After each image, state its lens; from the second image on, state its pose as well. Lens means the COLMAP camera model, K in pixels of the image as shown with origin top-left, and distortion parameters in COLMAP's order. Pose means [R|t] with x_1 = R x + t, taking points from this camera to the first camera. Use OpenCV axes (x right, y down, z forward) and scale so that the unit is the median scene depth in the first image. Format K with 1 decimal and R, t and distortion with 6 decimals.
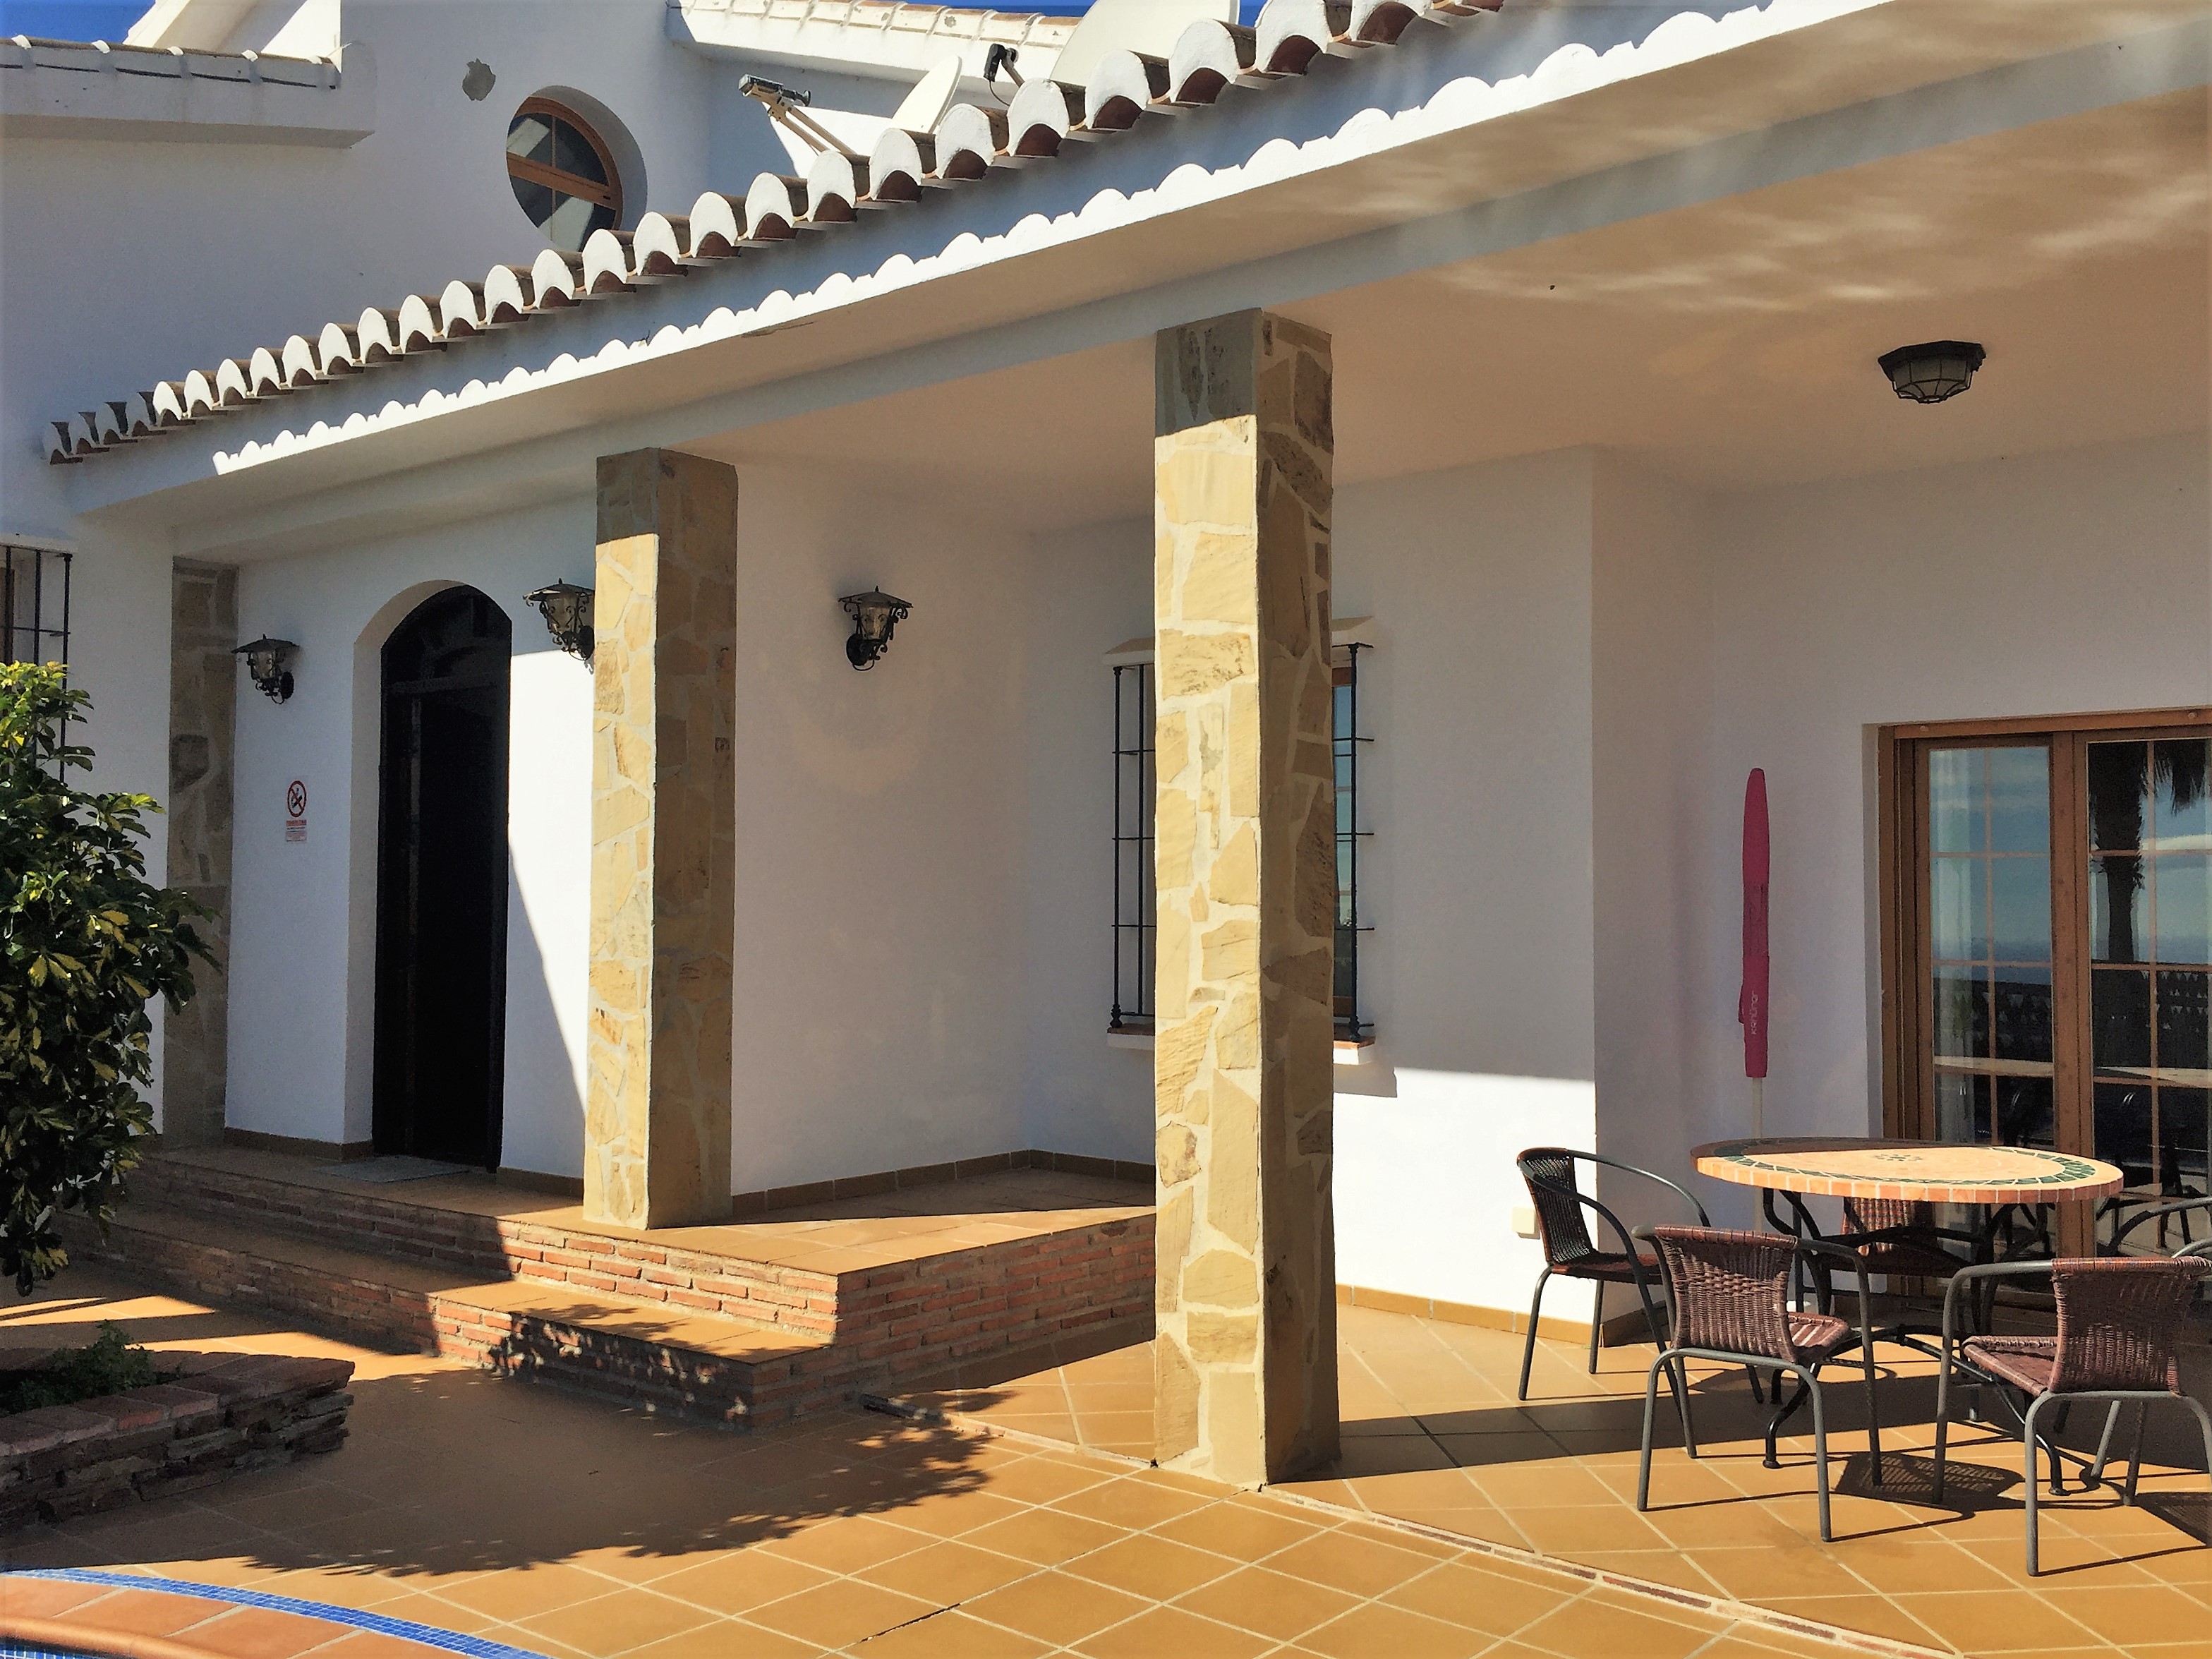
lens RADIAL K [[1957.1, 0, 1106.0], [0, 1957.1, 829.5], [0, 0, 1]] dist [0.066182, 0.001973]
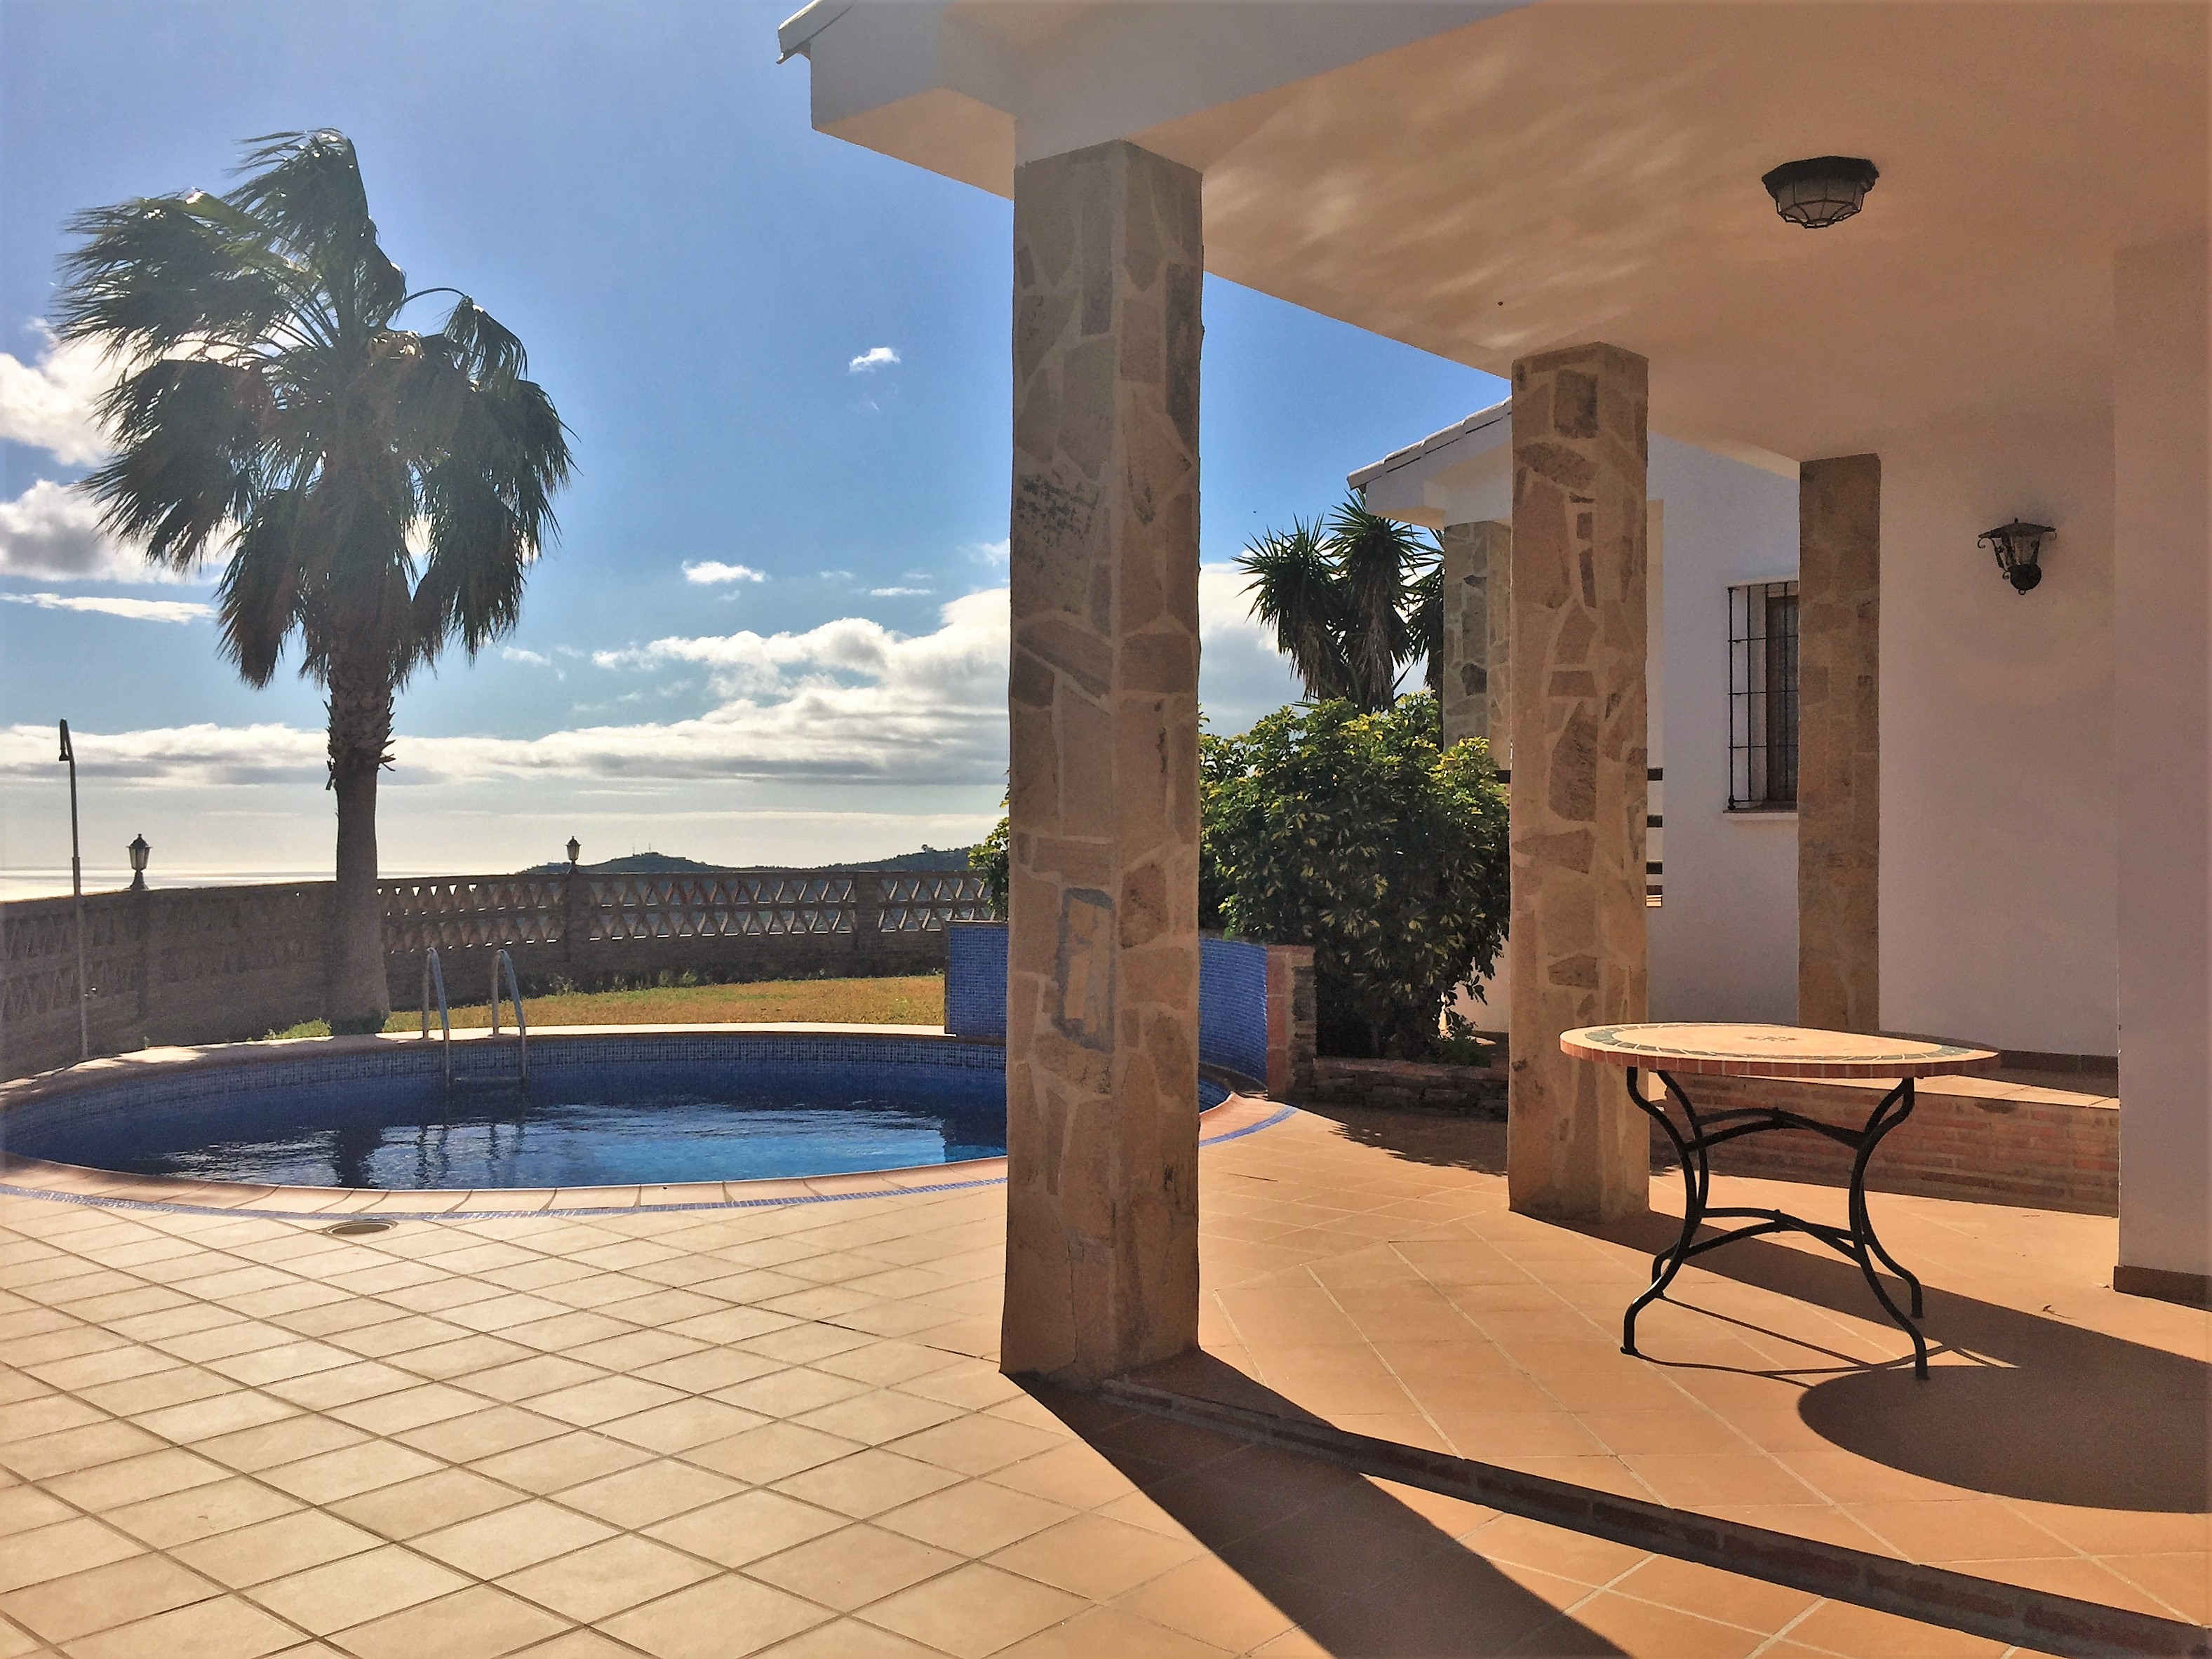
lens RADIAL K [[1907.5, 0, 1106.0], [0, 1907.5, 829.5], [0, 0, 1]] dist [0.052014, -0.004159]
pose [[-0.027255, -0.013106, -0.999543, 1.068661], [0.034609, 0.999302, -0.014047, 0.053073], [0.999029, -0.034976, -0.026782, 0.560011]]
